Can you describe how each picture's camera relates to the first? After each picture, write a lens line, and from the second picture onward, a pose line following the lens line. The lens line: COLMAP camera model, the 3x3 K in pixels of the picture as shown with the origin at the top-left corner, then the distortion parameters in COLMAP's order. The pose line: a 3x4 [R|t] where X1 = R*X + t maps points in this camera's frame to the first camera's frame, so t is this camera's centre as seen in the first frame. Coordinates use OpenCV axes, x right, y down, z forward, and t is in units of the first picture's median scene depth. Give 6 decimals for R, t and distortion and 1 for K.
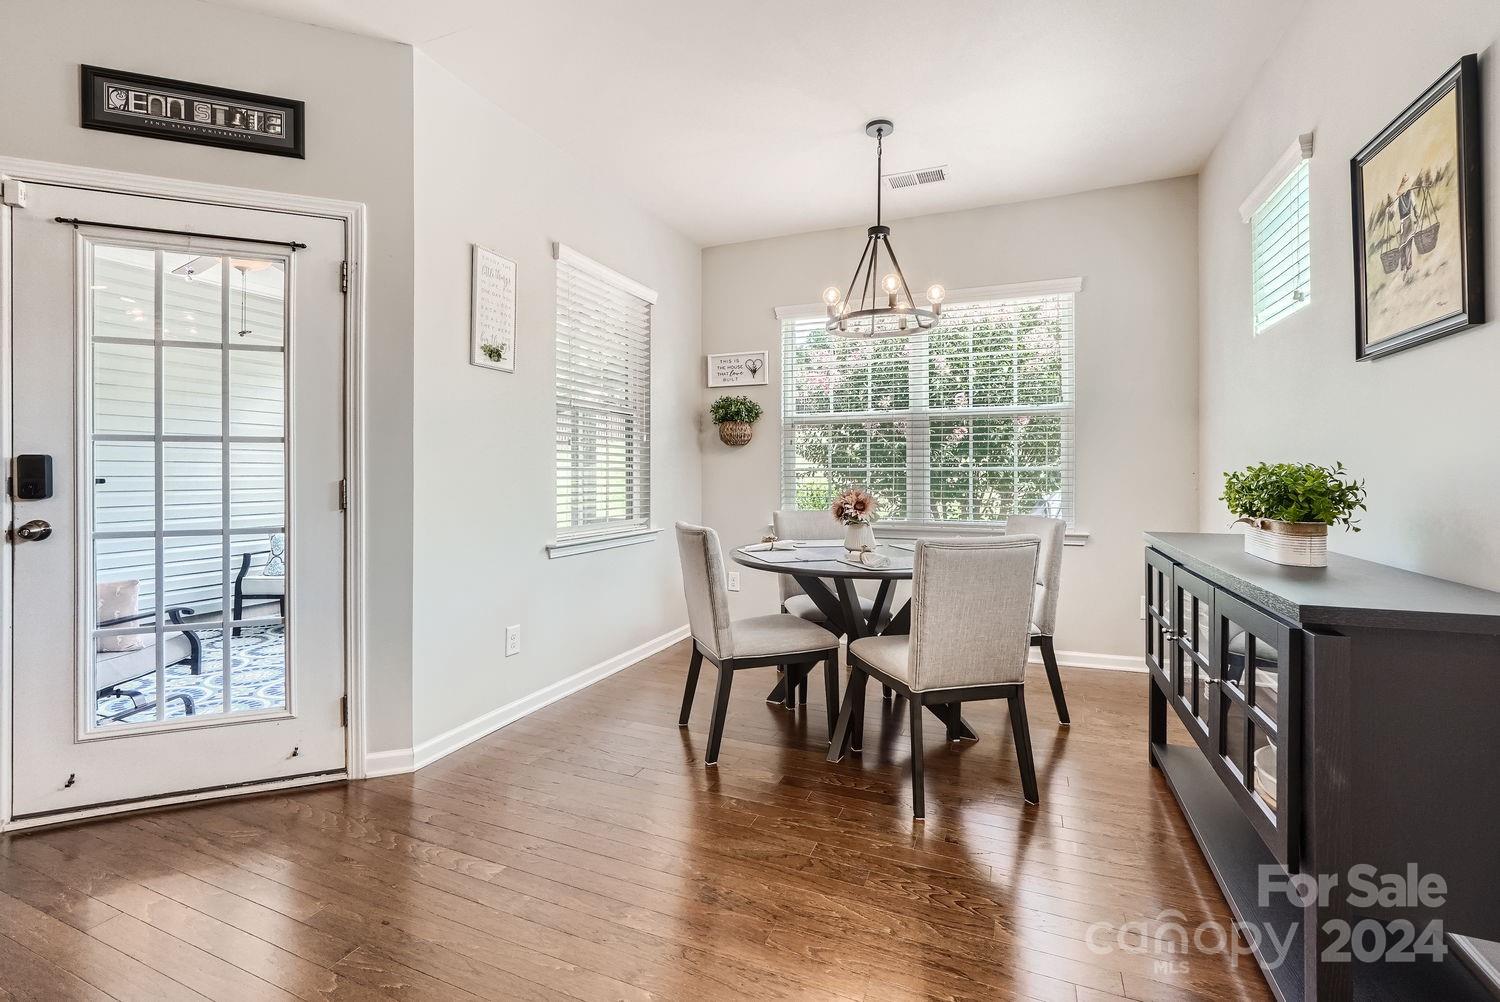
lens RADIAL K [[644.0, 0, 753.2], [0, 644.0, 478.4], [0, 0, 1]] dist [-0.018544, 0.008056]
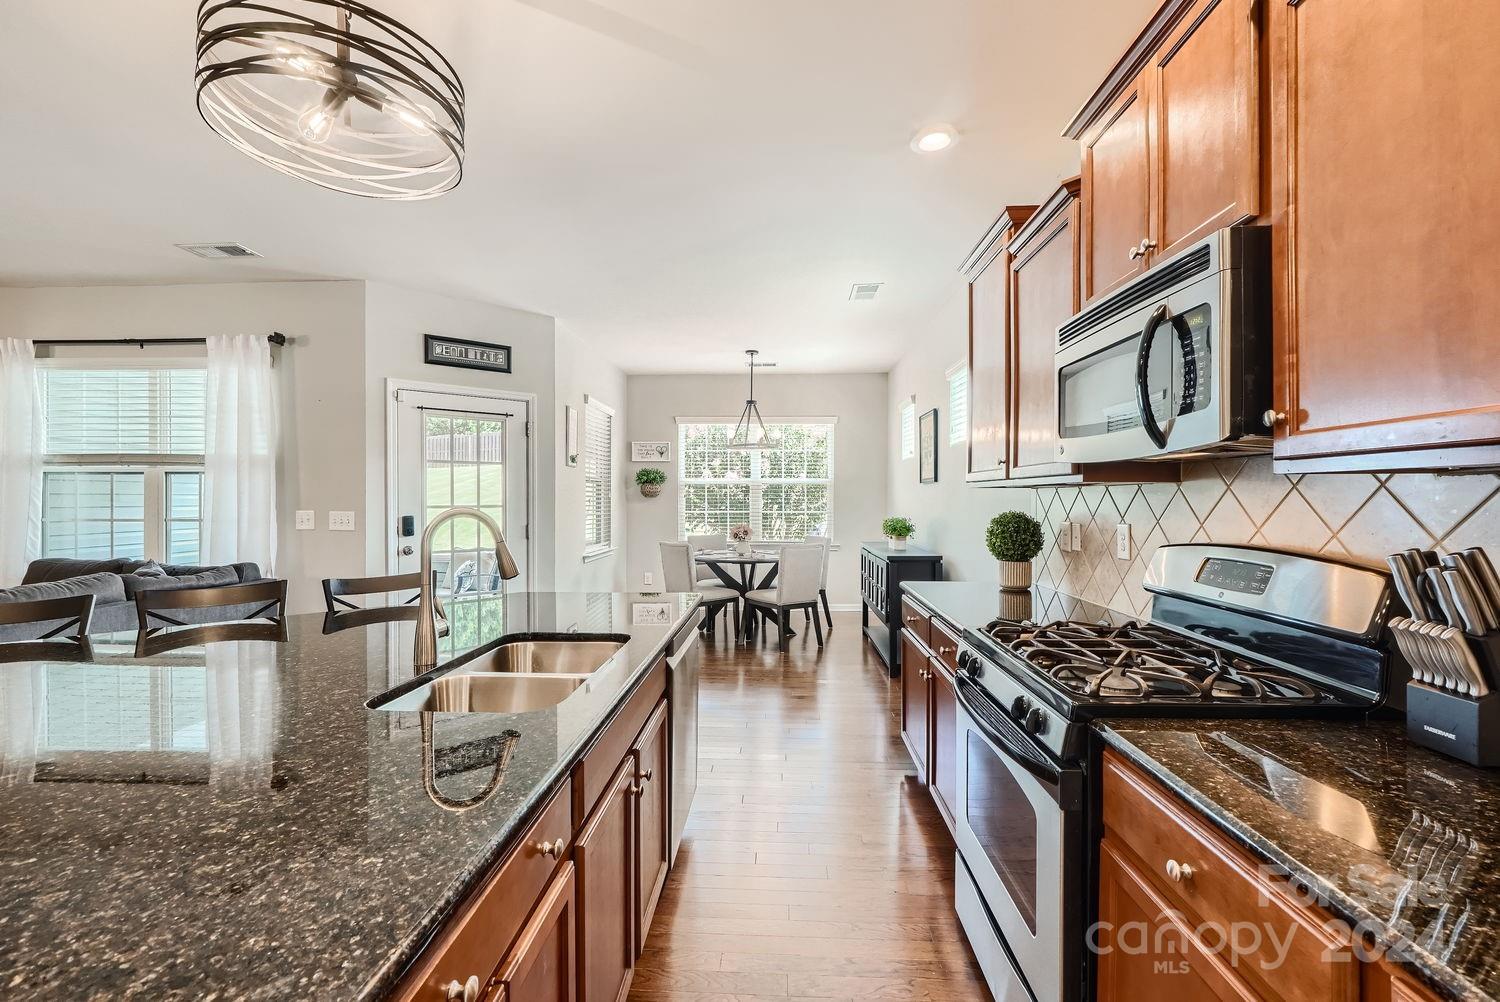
lens RADIAL K [[645.1, 0, 750.0], [0, 645.1, 501.0], [0, 0, 1]] dist [-0.003718, -0.000442]
pose [[0.940581, 0.002903, 0.339558, -0.576609], [-0.002089, 0.999994, -0.002762, -0.061384], [-0.339564, 0.001889, 0.940581, -1.083918]]
